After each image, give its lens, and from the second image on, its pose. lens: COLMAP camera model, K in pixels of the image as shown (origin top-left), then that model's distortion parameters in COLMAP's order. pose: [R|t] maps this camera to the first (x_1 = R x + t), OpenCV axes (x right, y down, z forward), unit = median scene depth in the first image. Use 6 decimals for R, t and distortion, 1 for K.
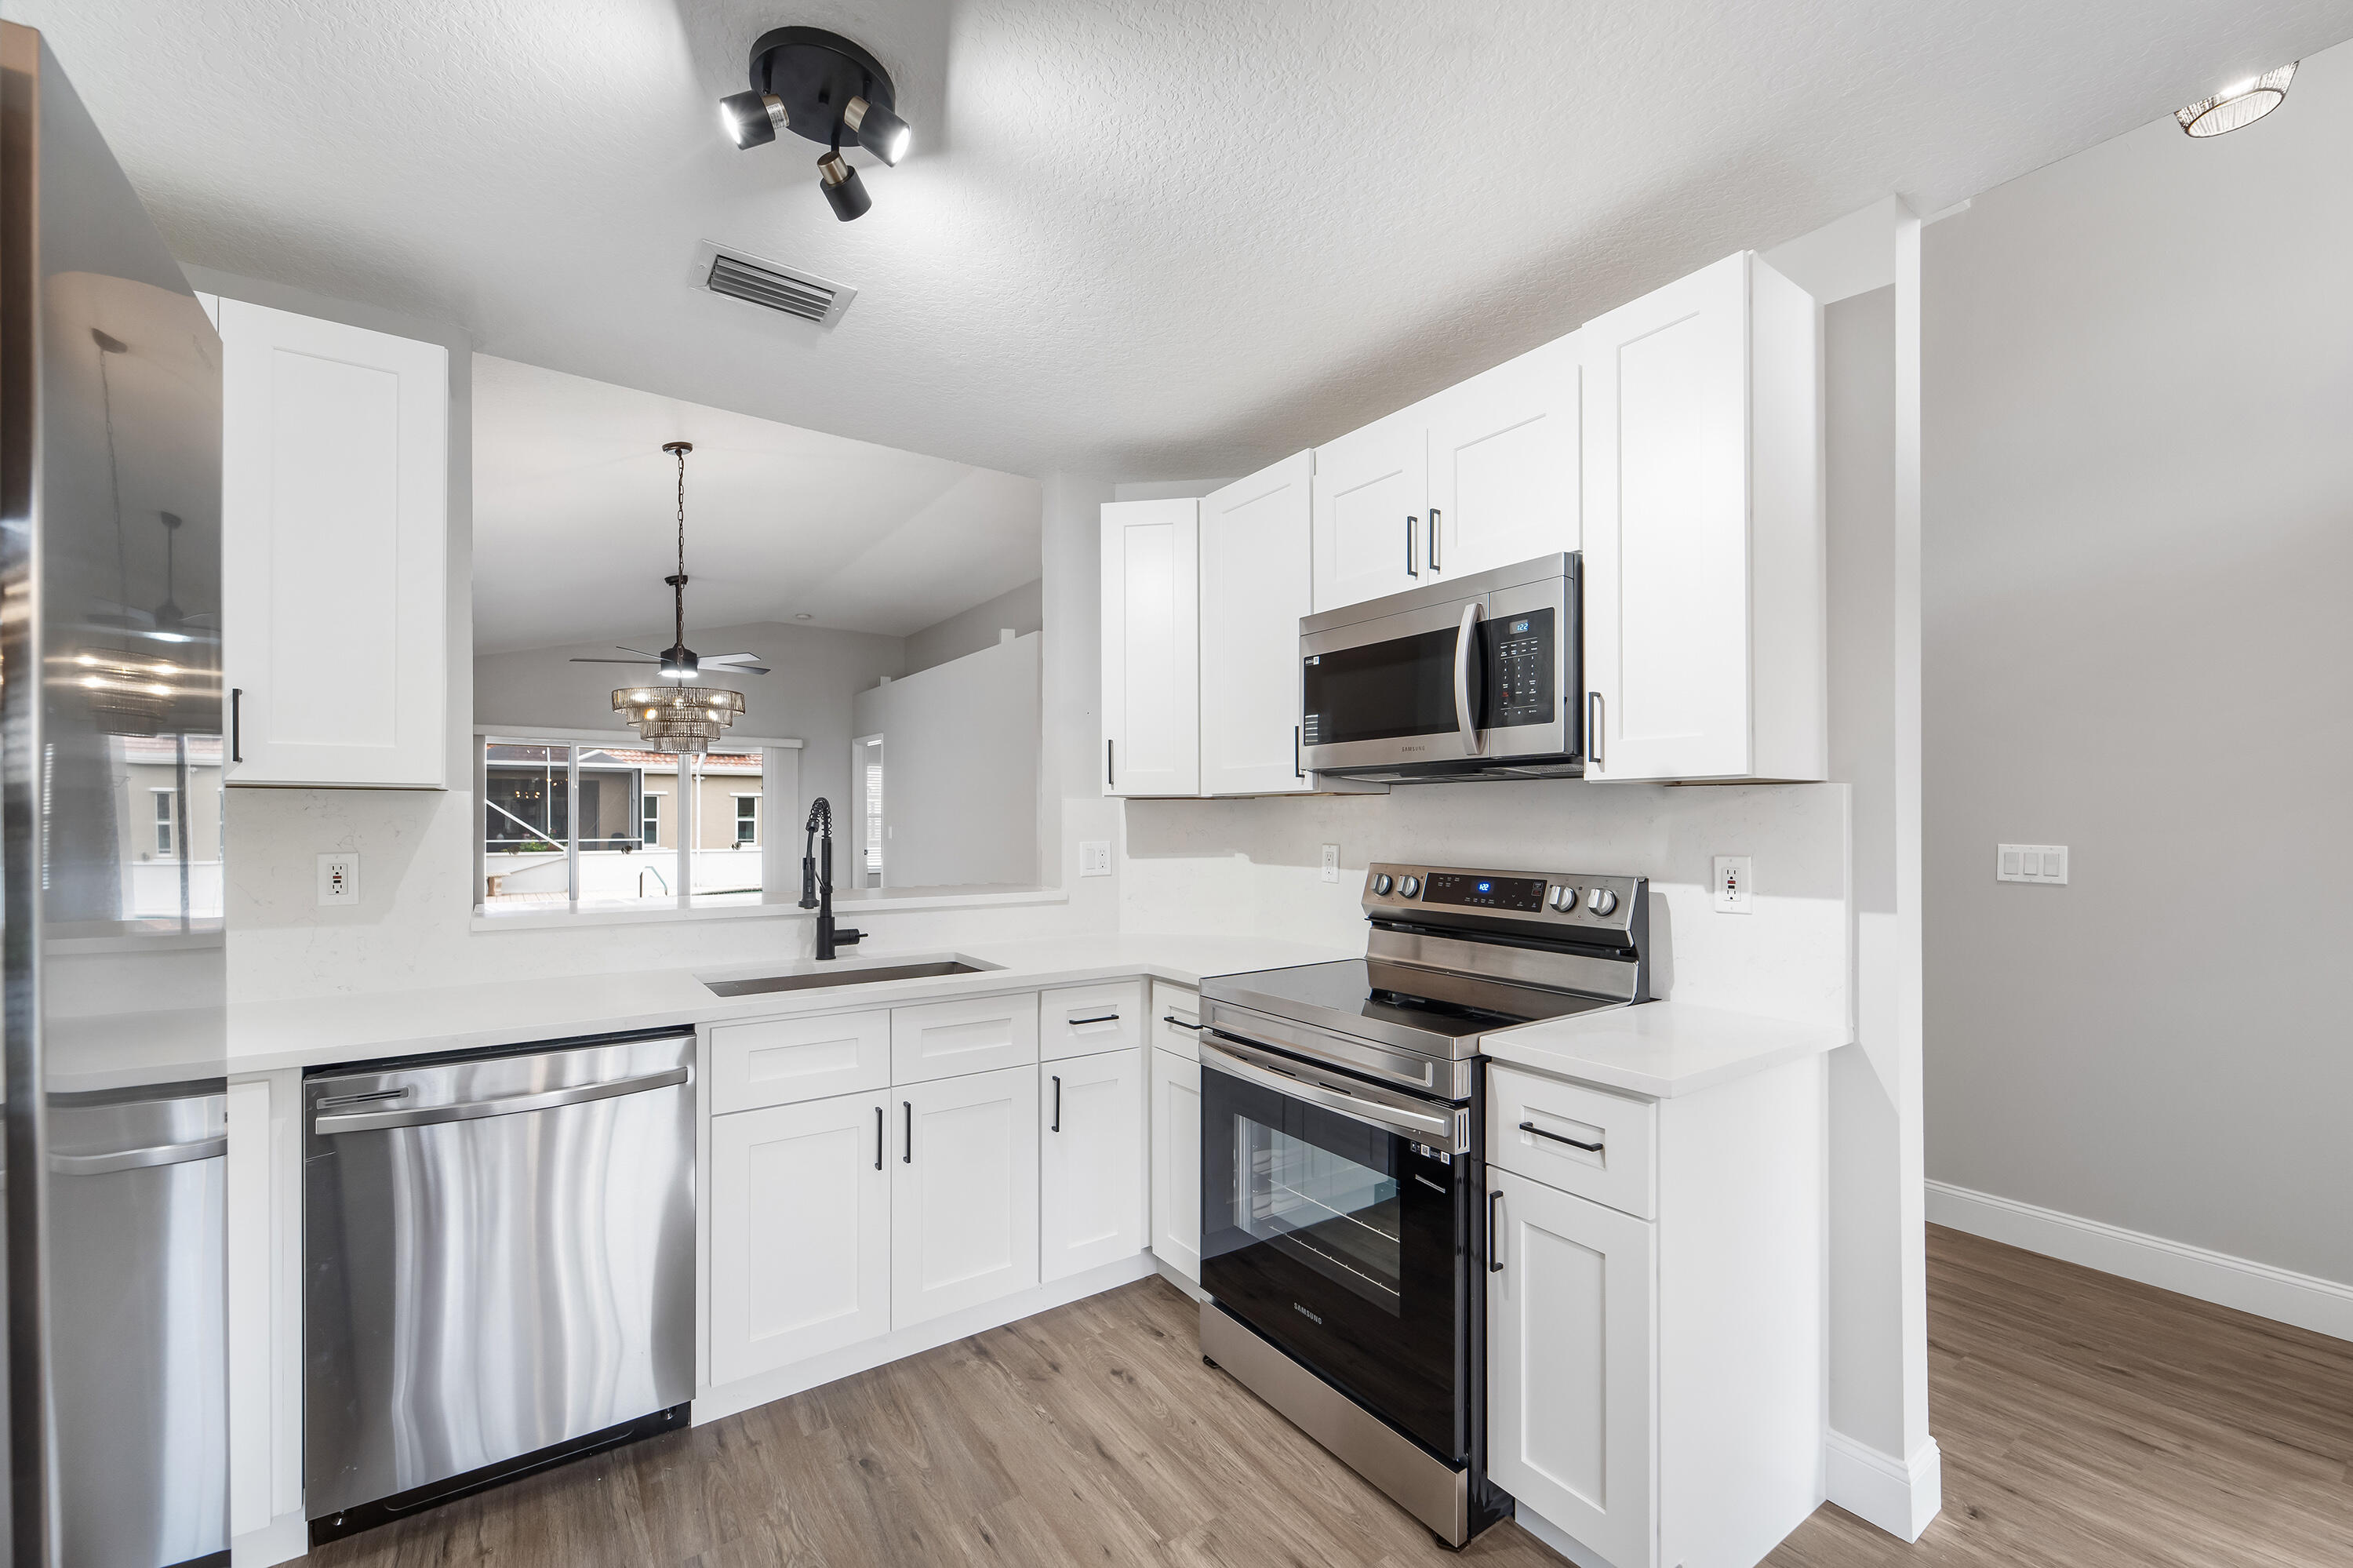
lens RADIAL K [[951.0, 0, 1184.4], [0, 951.0, 825.2], [0, 0, 1]] dist [-0.003236, -0.000517]
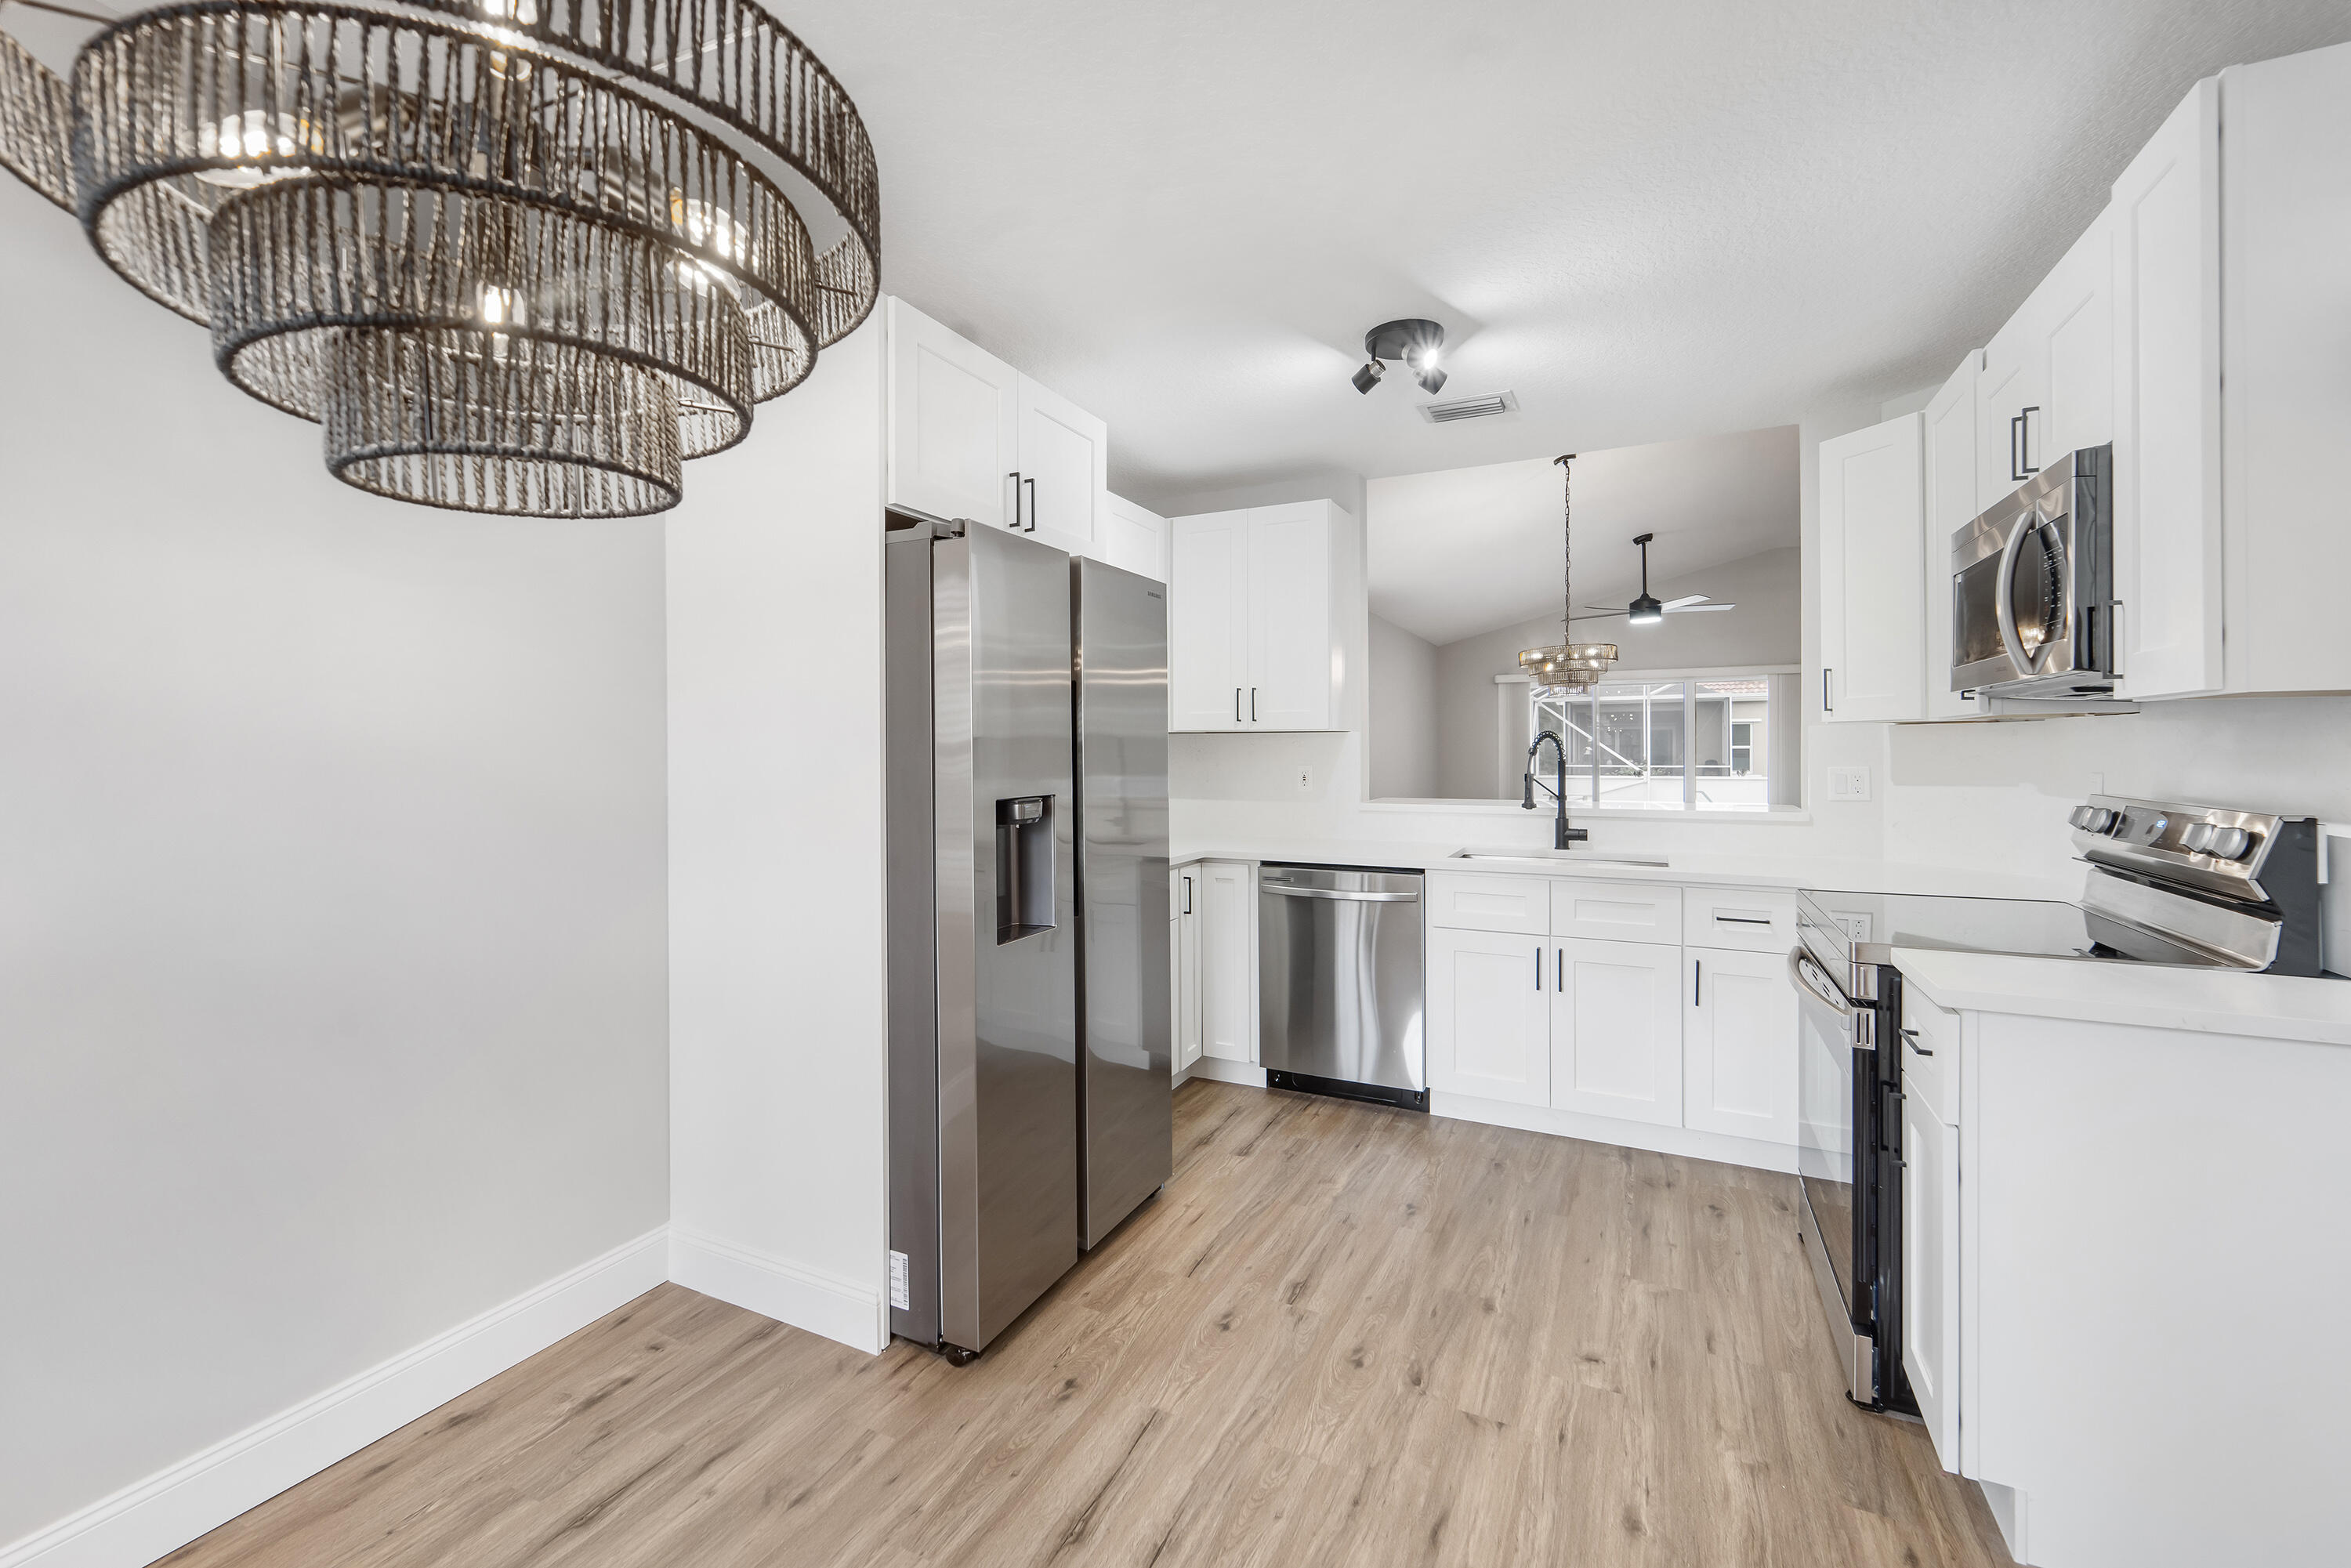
lens RADIAL K [[946.5, 0, 1179.9], [0, 946.5, 782.0], [0, 0, 1]] dist [-0.002351, -0.000850]
pose [[0.487540, 0.027755, -0.872659, 0.590086], [-0.001094, 0.999513, 0.031178, 0.002895], [0.873100, -0.014246, 0.487333, -0.151921]]
